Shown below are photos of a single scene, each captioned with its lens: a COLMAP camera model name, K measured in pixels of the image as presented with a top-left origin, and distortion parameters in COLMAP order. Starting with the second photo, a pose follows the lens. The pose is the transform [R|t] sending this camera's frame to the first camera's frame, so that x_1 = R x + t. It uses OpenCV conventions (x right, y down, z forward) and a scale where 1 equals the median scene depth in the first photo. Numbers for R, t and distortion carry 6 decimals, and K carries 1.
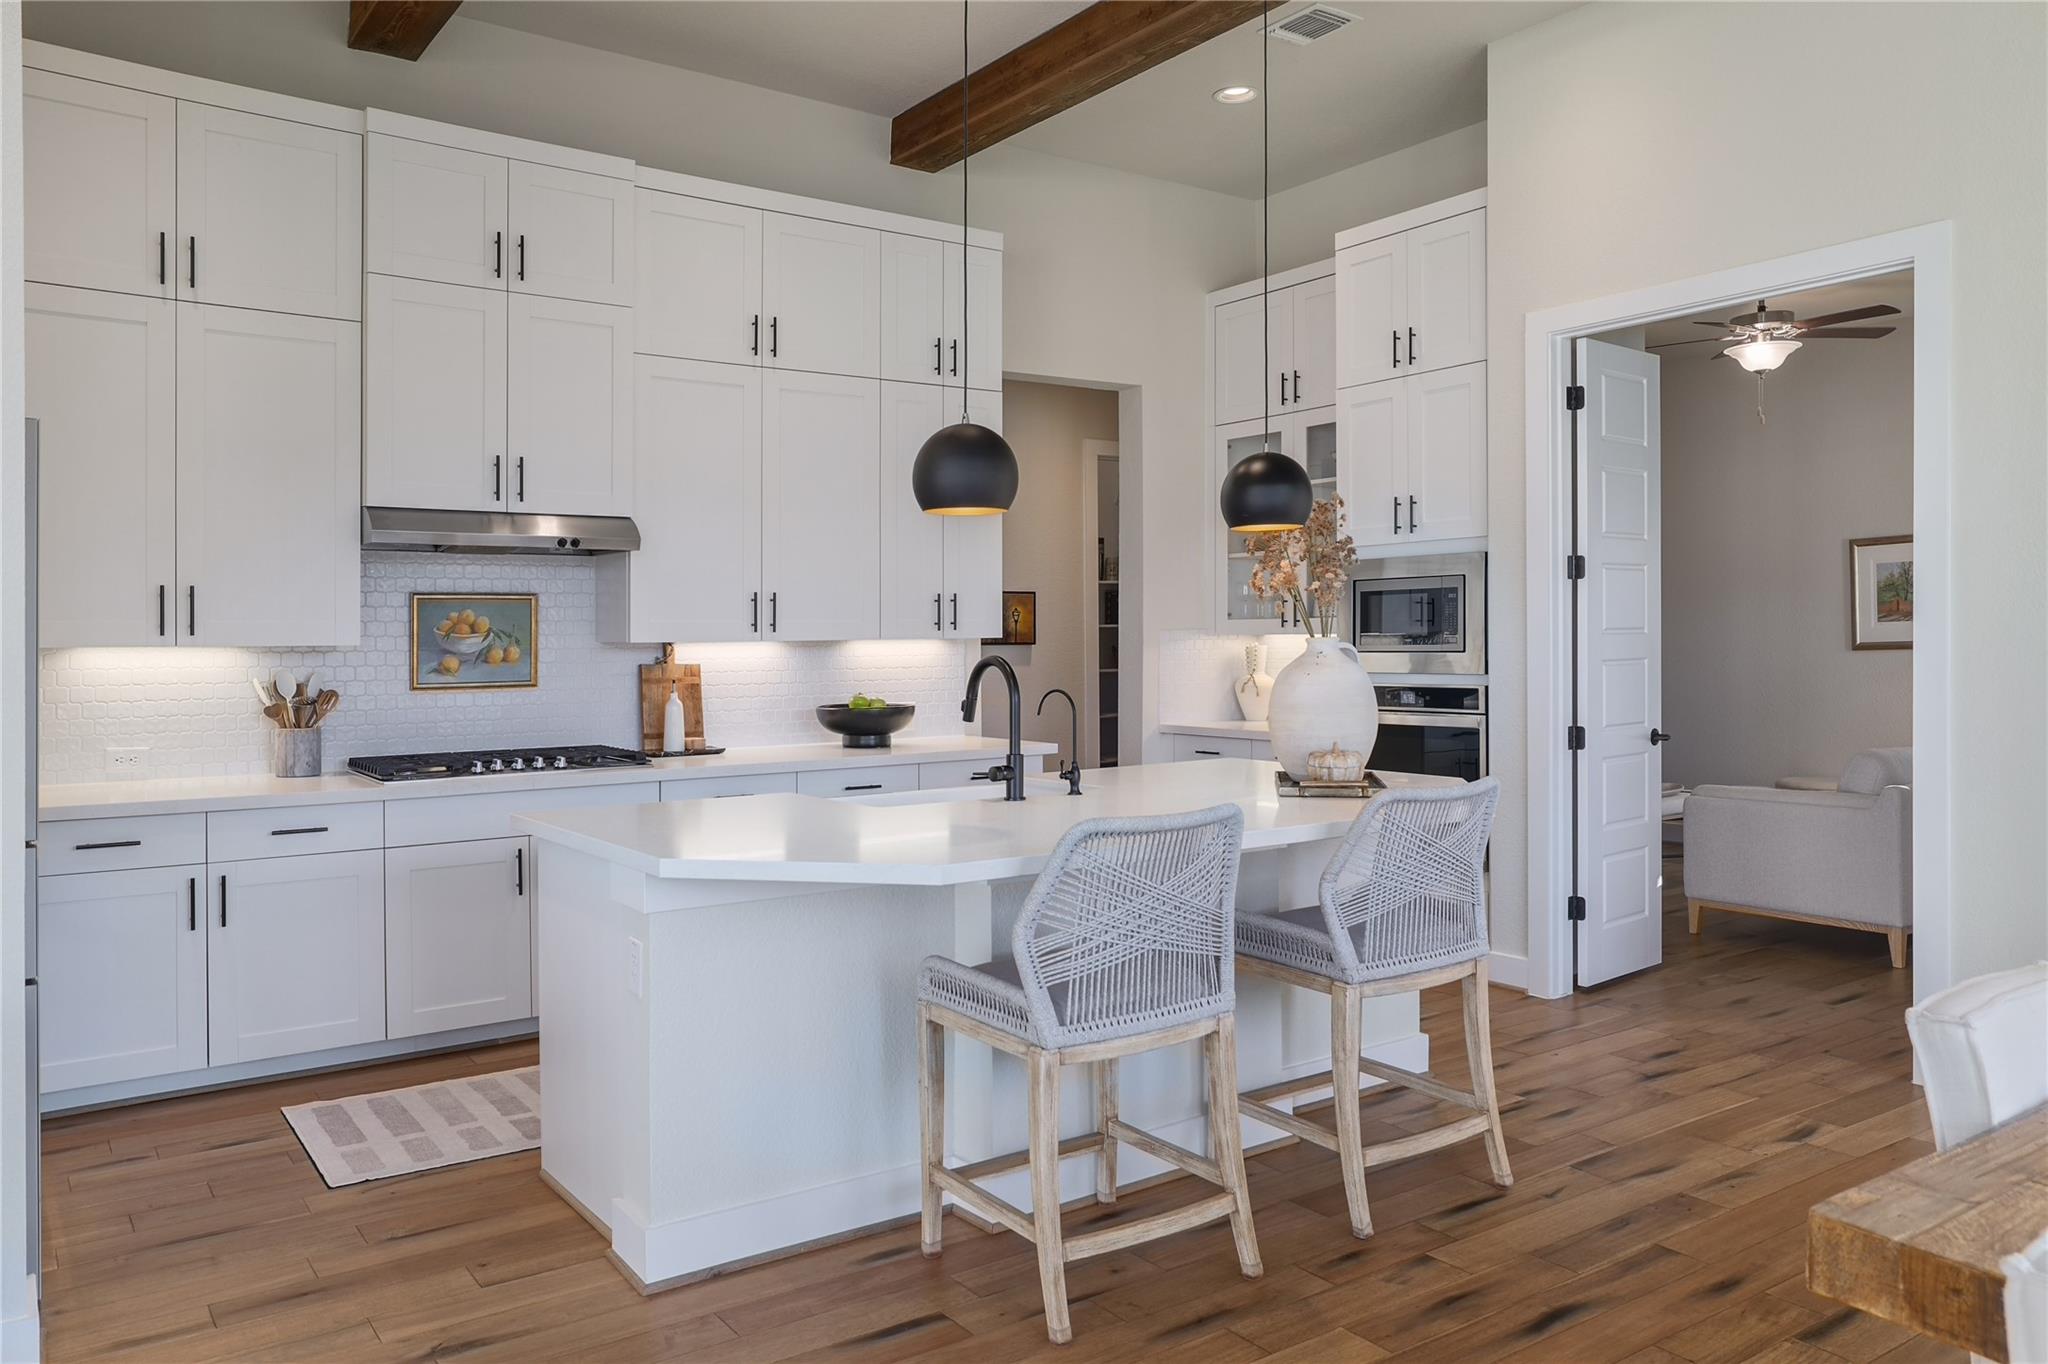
lens RADIAL K [[1458.6, 0, 1054.6], [0, 1458.6, 625.9], [0, 0, 1]] dist [-0.005344, 0.004200]
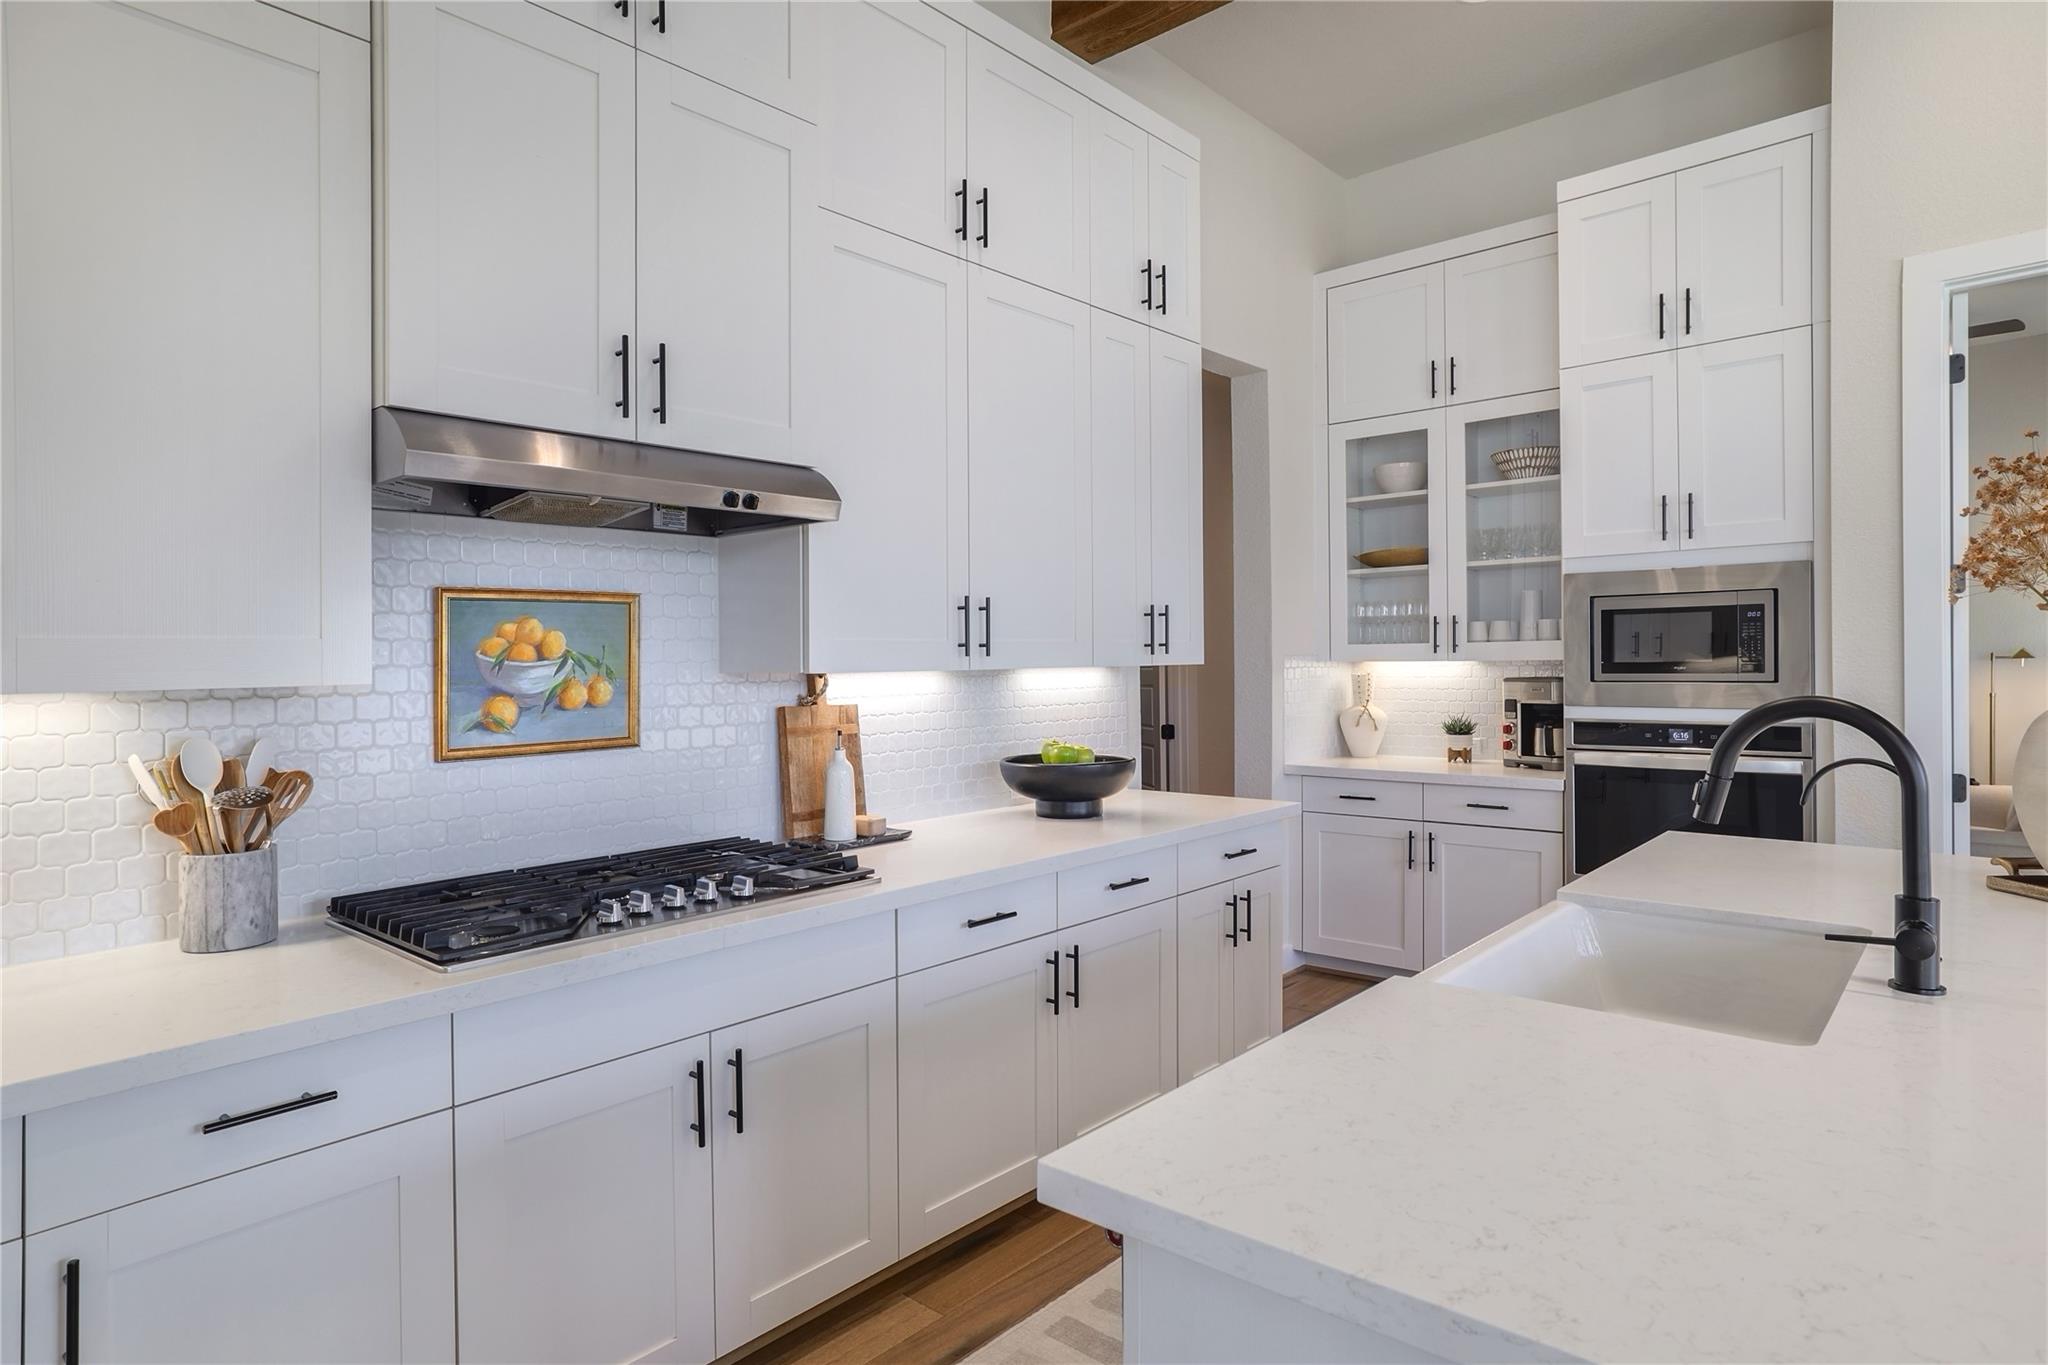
lens RADIAL K [[1132.8, 0, 1018.0], [0, 1132.8, 678.4], [0, 0, 1]] dist [0.003208, 0.000082]
pose [[0.981299, -0.003118, 0.192462, -0.291817], [-0.001395, 0.999727, 0.023305, 0.001438], [-0.192482, -0.023138, 0.981028, 0.504099]]
